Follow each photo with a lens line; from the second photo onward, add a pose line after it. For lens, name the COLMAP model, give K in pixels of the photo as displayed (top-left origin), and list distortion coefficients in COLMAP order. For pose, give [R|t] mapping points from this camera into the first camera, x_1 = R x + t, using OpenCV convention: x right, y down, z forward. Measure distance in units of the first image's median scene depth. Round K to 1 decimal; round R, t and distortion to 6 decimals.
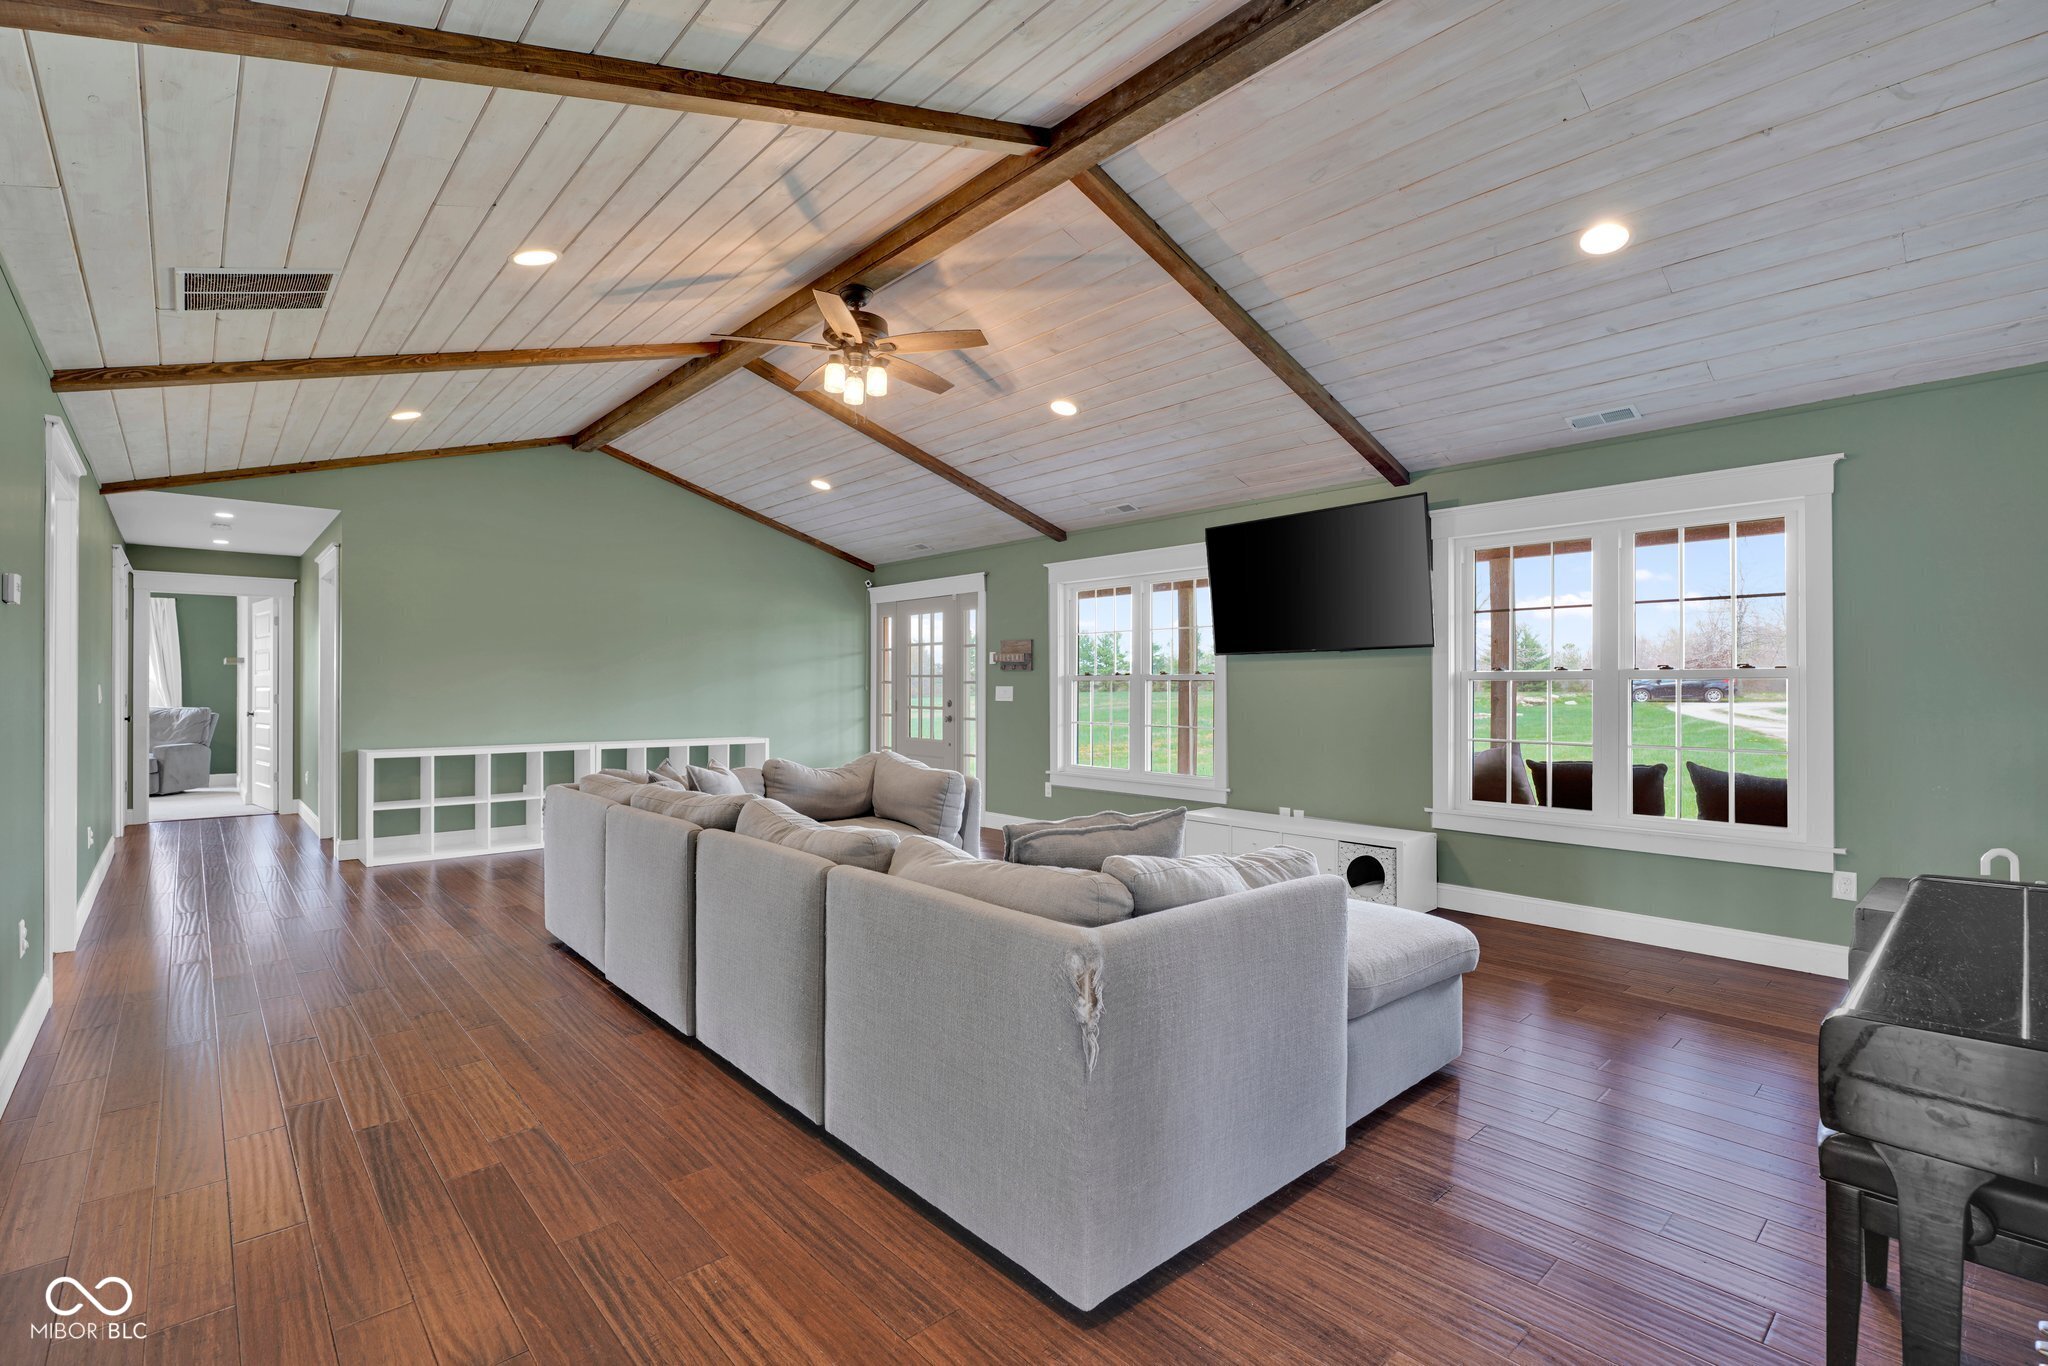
lens RADIAL K [[915.7, 0, 1024.0], [0, 915.7, 683.0], [0, 0, 1]] dist [-0.000432, -0.000031]
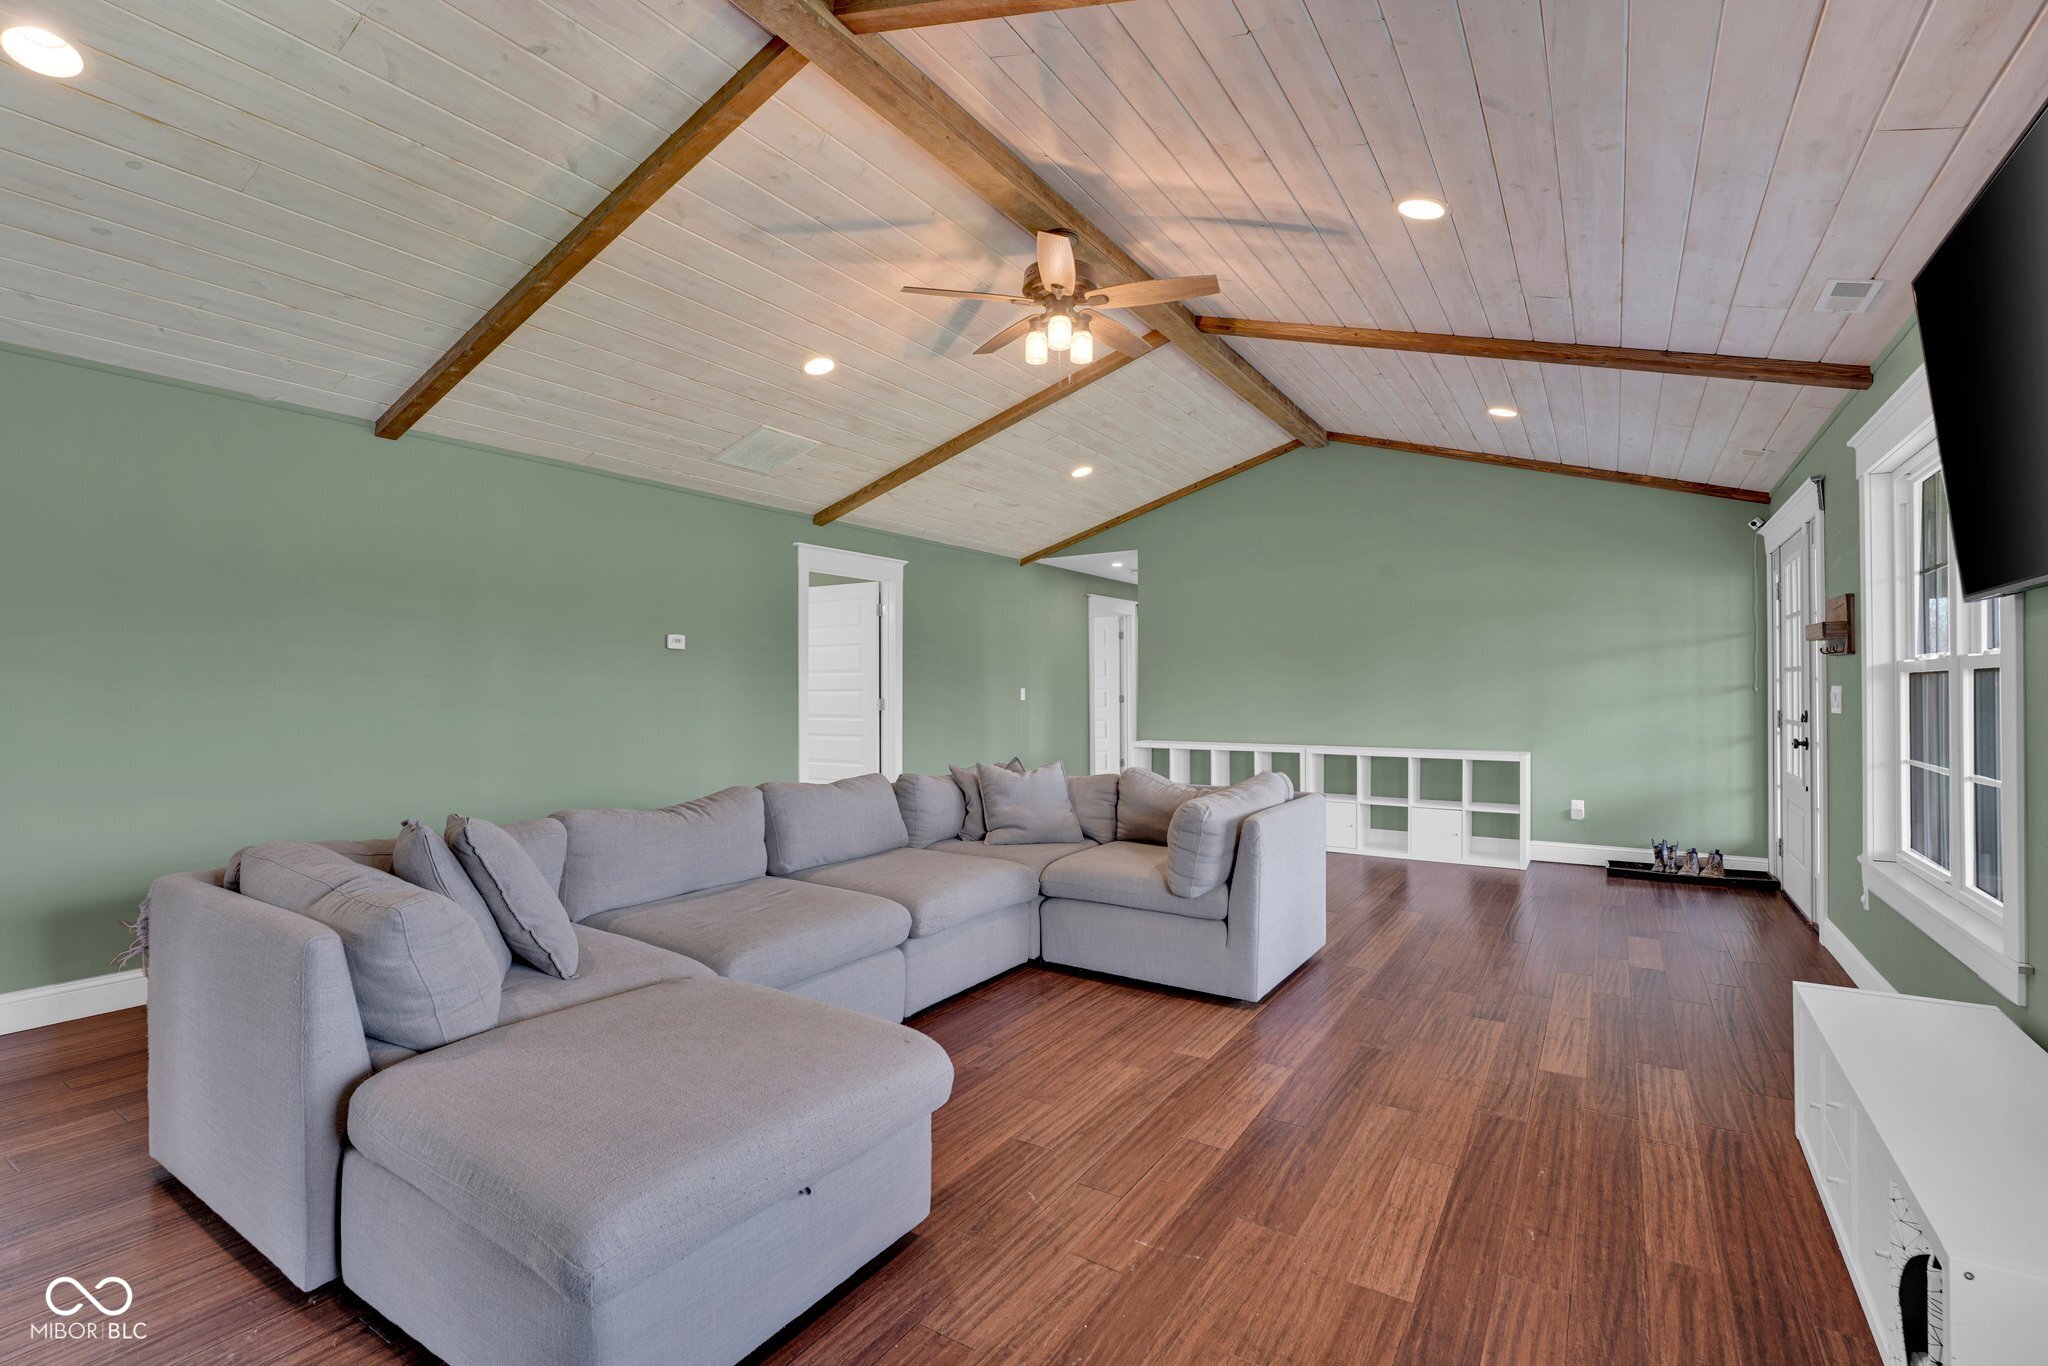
lens RADIAL K [[979.1, 0, 1024.0], [0, 979.1, 683.0], [0, 0, 1]] dist [-0.000470, 0.000085]
pose [[0.280872, -0.006305, -0.959724, 0.342330], [0.000930, 0.999980, -0.006297, 0.004585], [0.959745, 0.000876, 0.280872, 0.344183]]
